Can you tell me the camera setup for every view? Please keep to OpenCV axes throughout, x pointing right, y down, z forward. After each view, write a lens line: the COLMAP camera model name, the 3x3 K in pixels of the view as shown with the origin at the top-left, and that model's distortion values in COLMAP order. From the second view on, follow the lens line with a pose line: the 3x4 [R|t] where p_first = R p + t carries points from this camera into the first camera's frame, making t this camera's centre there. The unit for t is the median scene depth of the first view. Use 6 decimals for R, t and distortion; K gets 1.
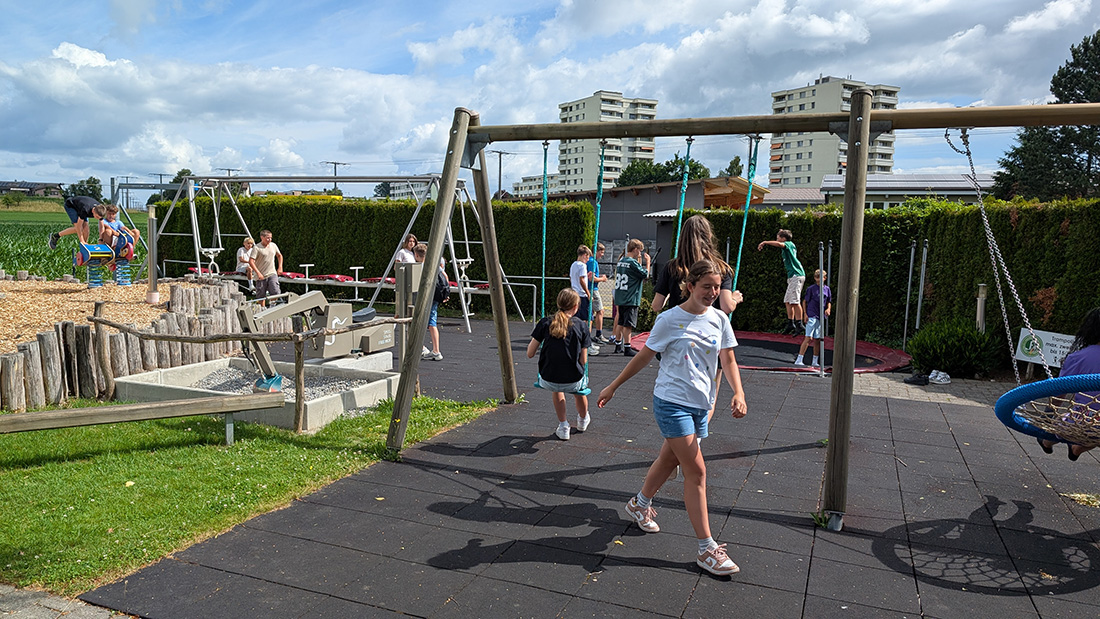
lens RADIAL K [[775.2, 0, 546.9], [0, 775.2, 312.4], [0, 0, 1]] dist [0.001884, -0.015288]
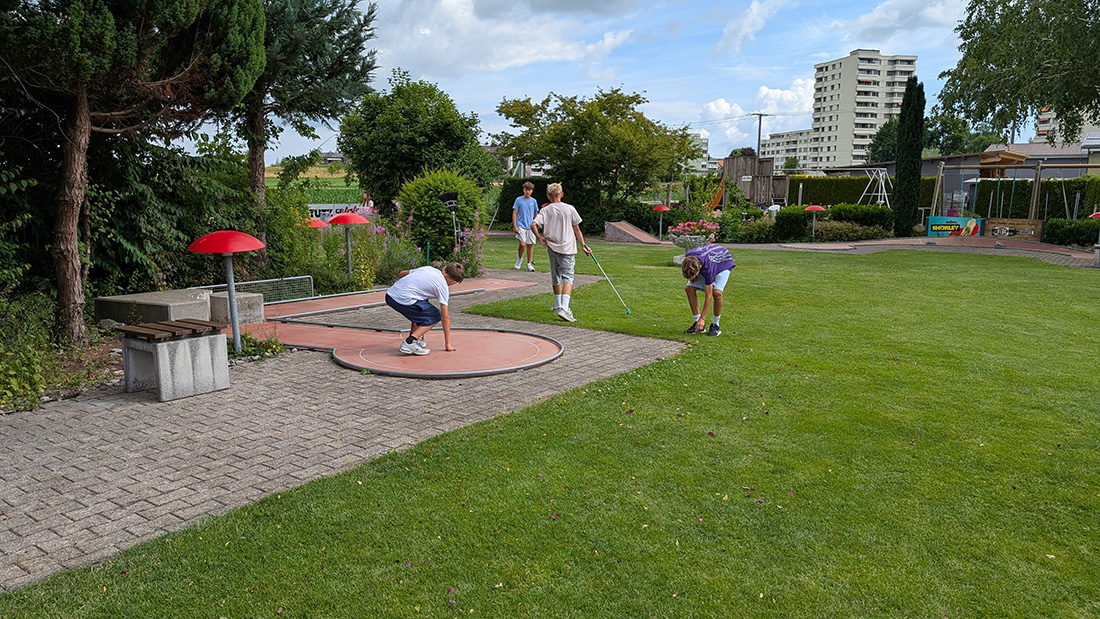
lens RADIAL K [[775.2, 0, 540.4], [0, 775.2, 328.7], [0, 0, 1]] dist [0.001884, -0.015288]
pose [[0.960458, 0.030909, -0.276705, -0.057393], [-0.009705, 0.996931, 0.077675, 0.018474], [0.278257, -0.071918, 0.957810, -0.207791]]
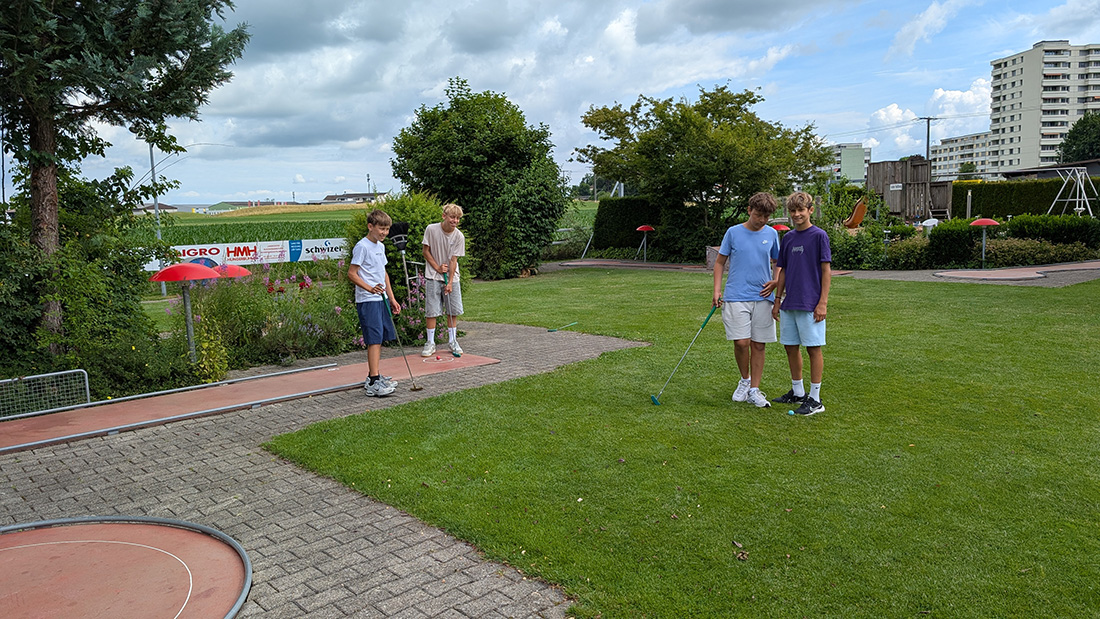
lens RADIAL K [[775.2, 0, 546.7], [0, 775.2, 311.8], [0, 0, 1]] dist [0.001884, -0.015288]
pose [[0.890549, 0.004745, -0.454863, -0.053604], [0.009612, 0.999526, 0.029246, 0.015098], [0.454787, -0.030417, 0.890081, -0.172603]]
